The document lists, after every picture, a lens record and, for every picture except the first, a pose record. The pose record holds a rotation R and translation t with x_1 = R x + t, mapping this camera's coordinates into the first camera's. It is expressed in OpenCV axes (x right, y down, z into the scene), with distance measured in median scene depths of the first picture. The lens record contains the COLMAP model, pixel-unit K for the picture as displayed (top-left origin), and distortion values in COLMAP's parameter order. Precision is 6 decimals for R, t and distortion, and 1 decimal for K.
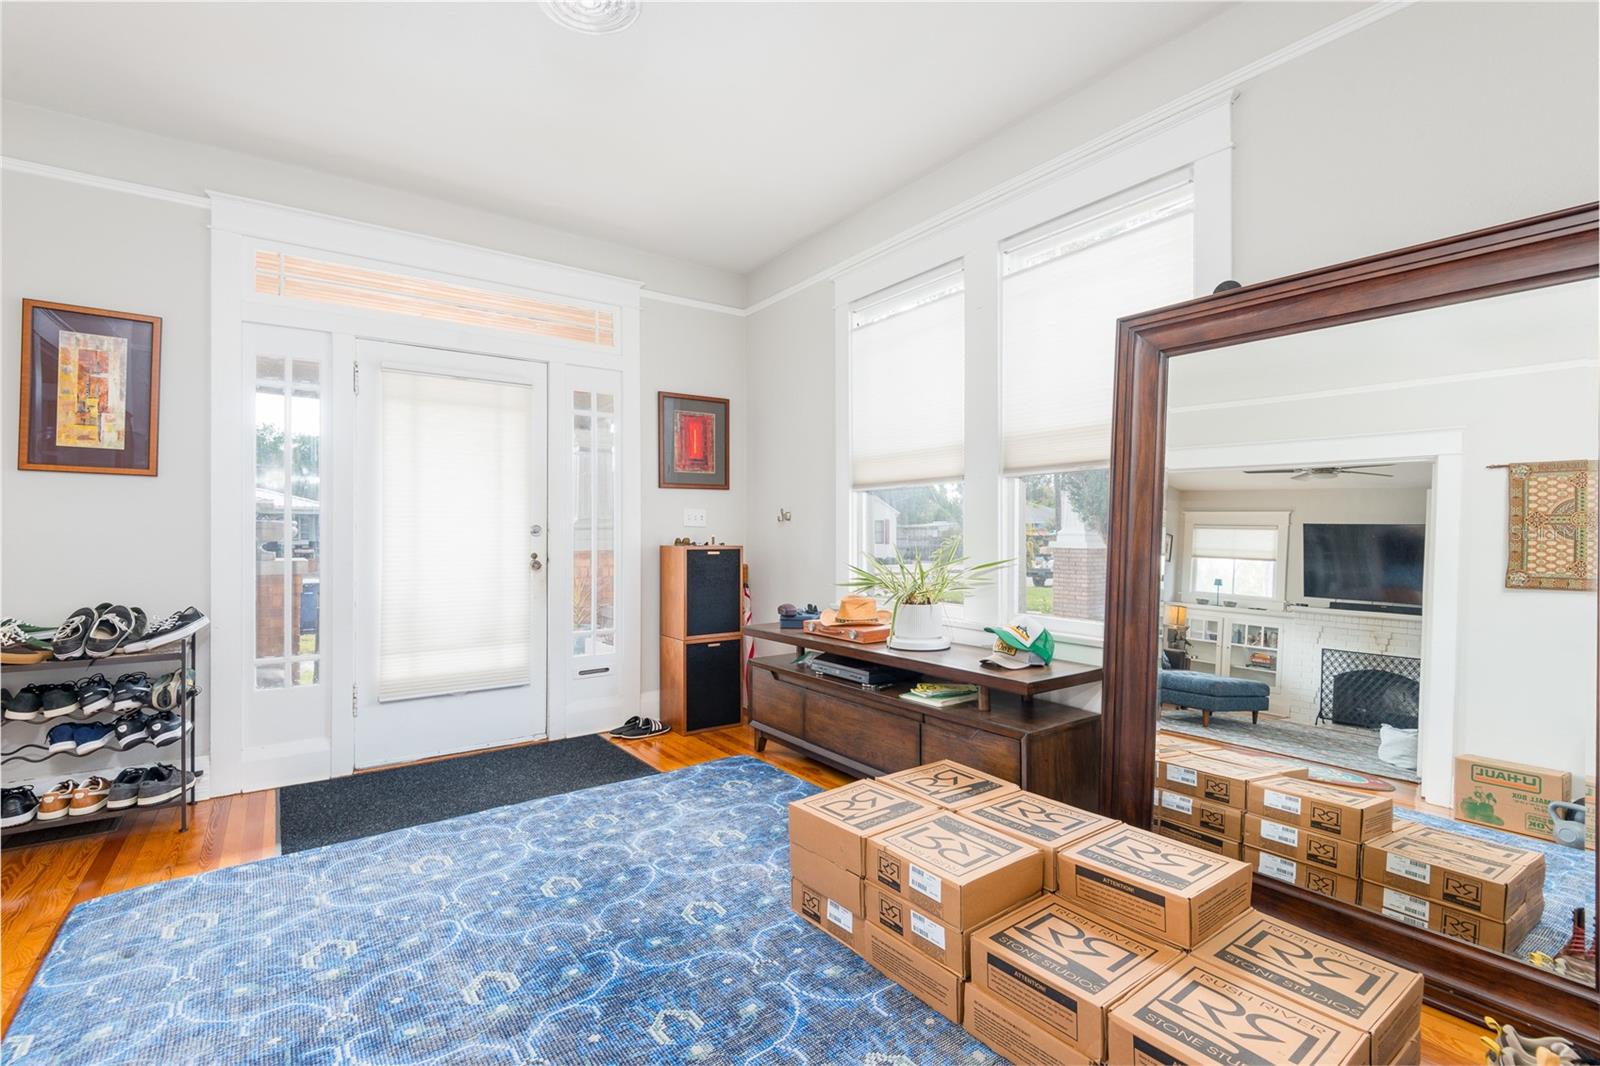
lens RADIAL K [[719.5, 0, 796.5], [0, 719.5, 531.3], [0, 0, 1]] dist [0.015072, -0.000204]
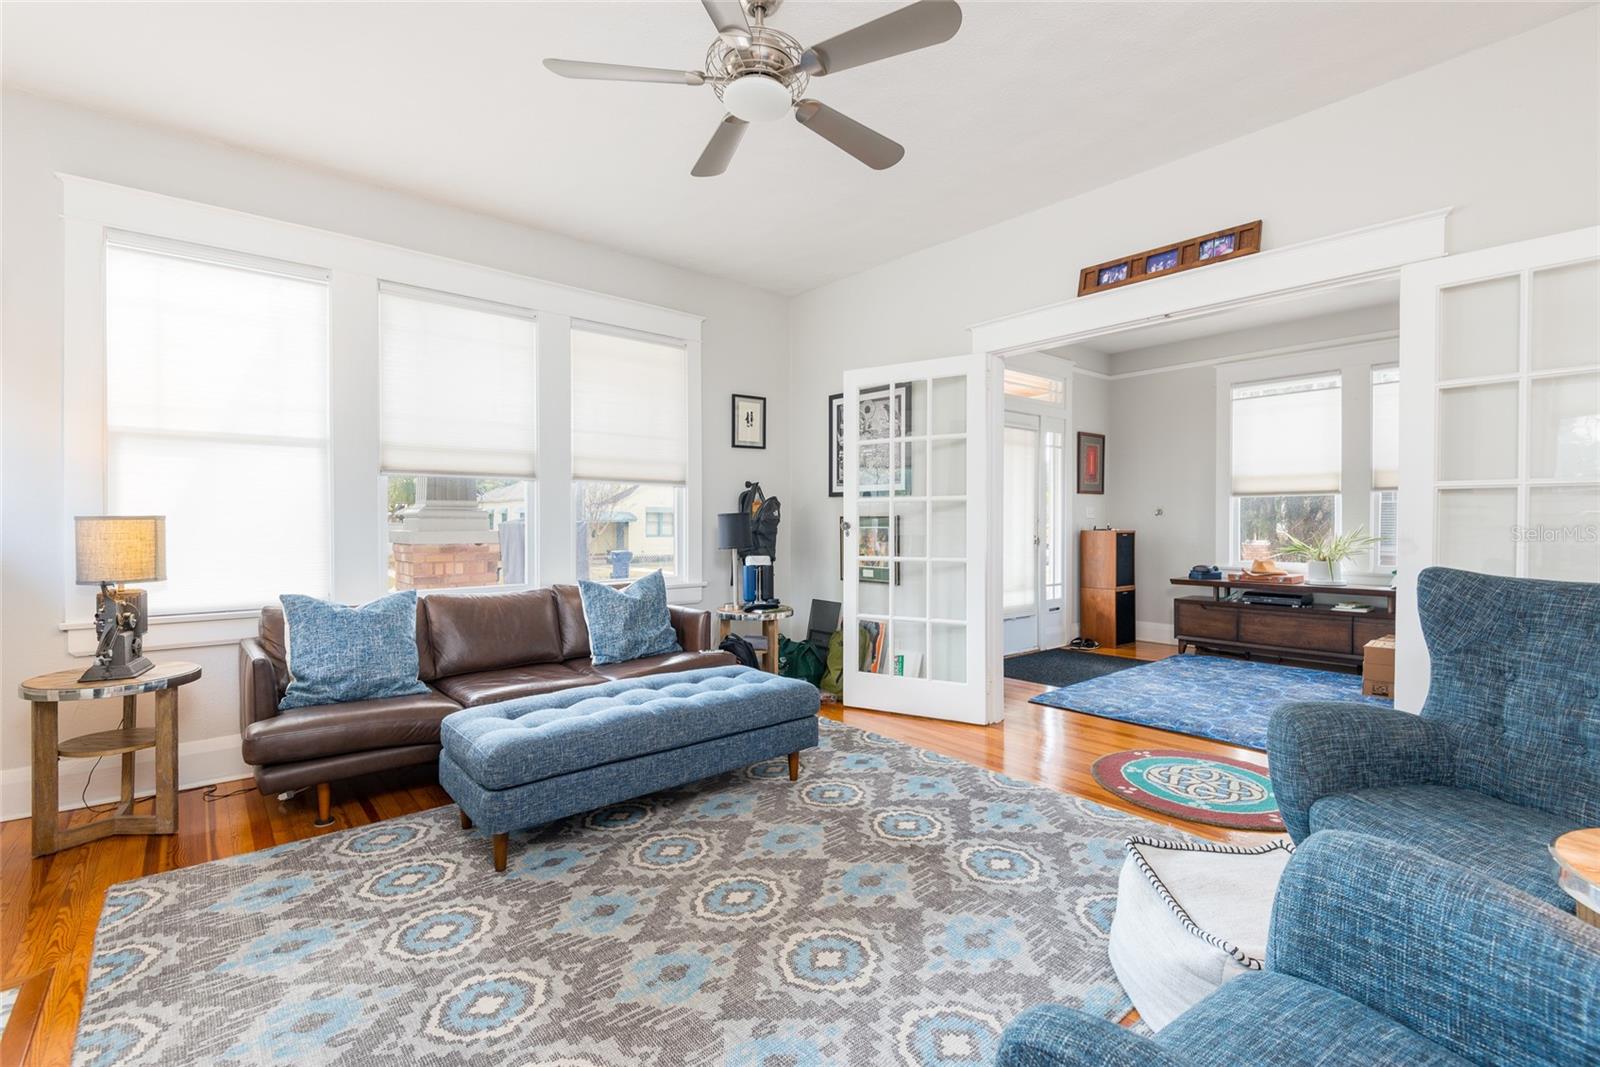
lens RADIAL K [[723.2, 0, 800.1], [0, 723.2, 525.7], [0, 0, 1]] dist [0.022278, -0.000725]
pose [[0.997556, 0.000488, 0.069875, -1.579190], [-0.000647, 0.999997, 0.002255, 0.011714], [-0.069874, -0.002295, 0.997553, -0.920684]]
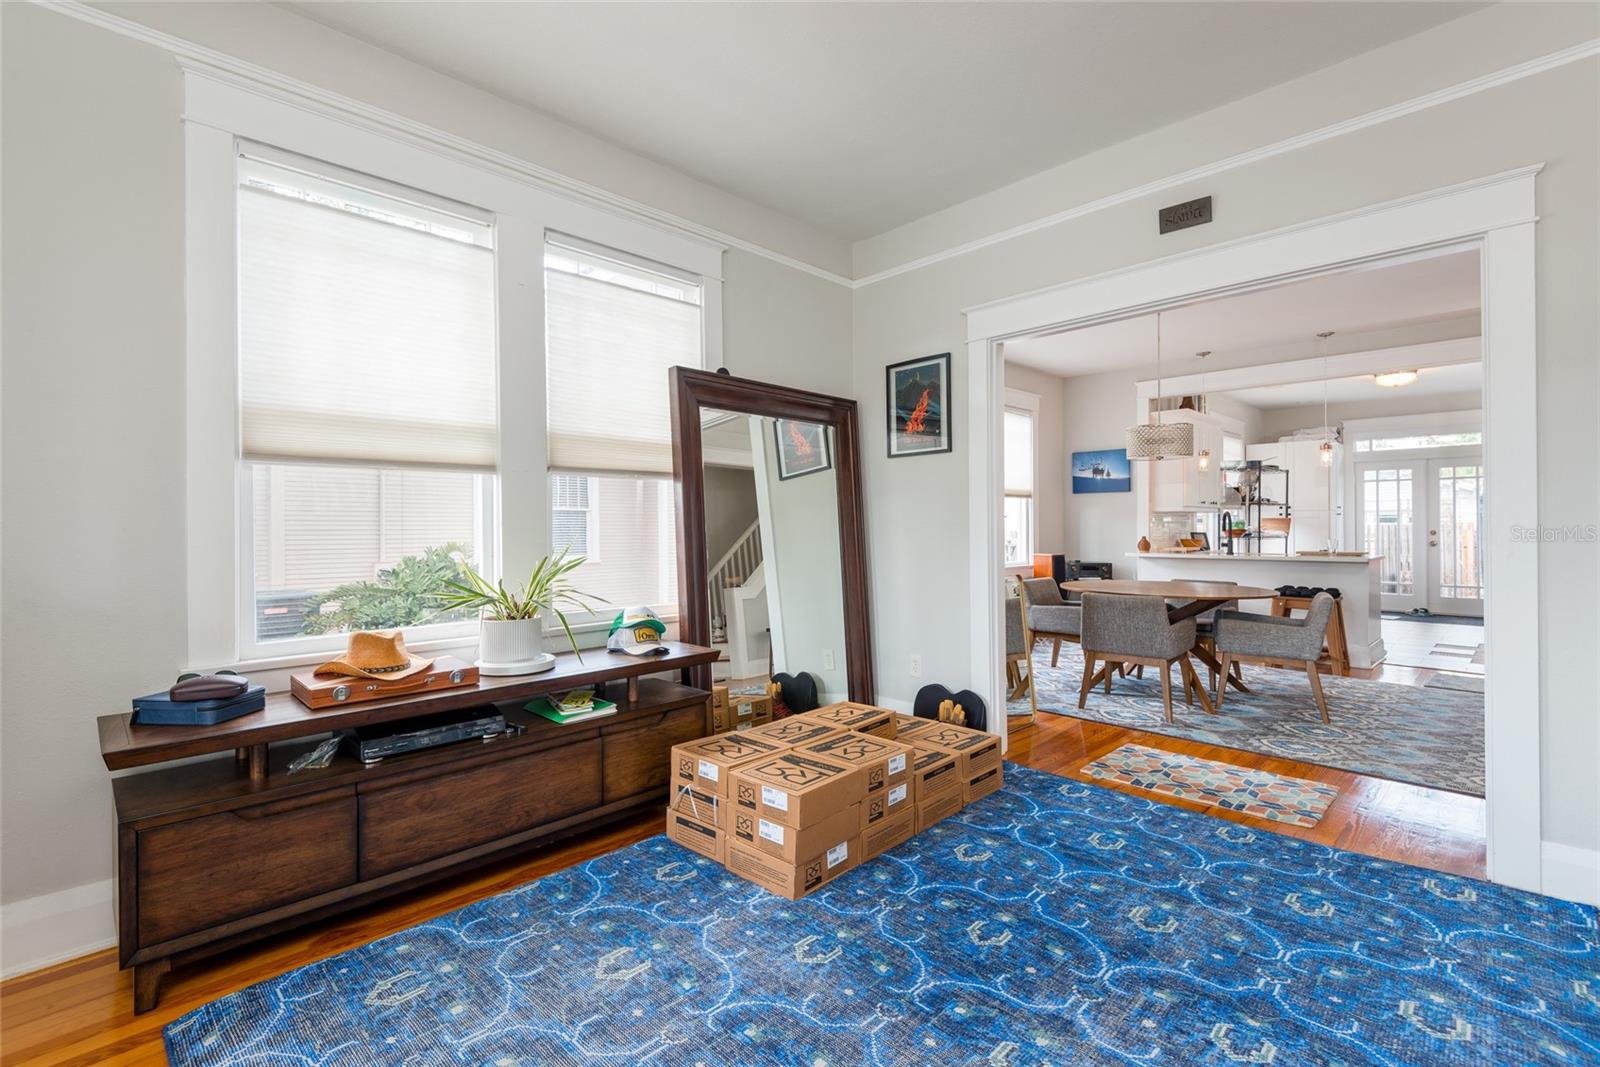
lens RADIAL K [[723.2, 0, 800.1], [0, 723.2, 525.7], [0, 0, 1]] dist [0.022278, -0.000725]
pose [[-0.154051, 0.004377, 0.988053, -0.883397], [0.009166, 0.999953, -0.003001, -0.000793], [-0.988020, 0.008594, -0.154084, 0.992209]]
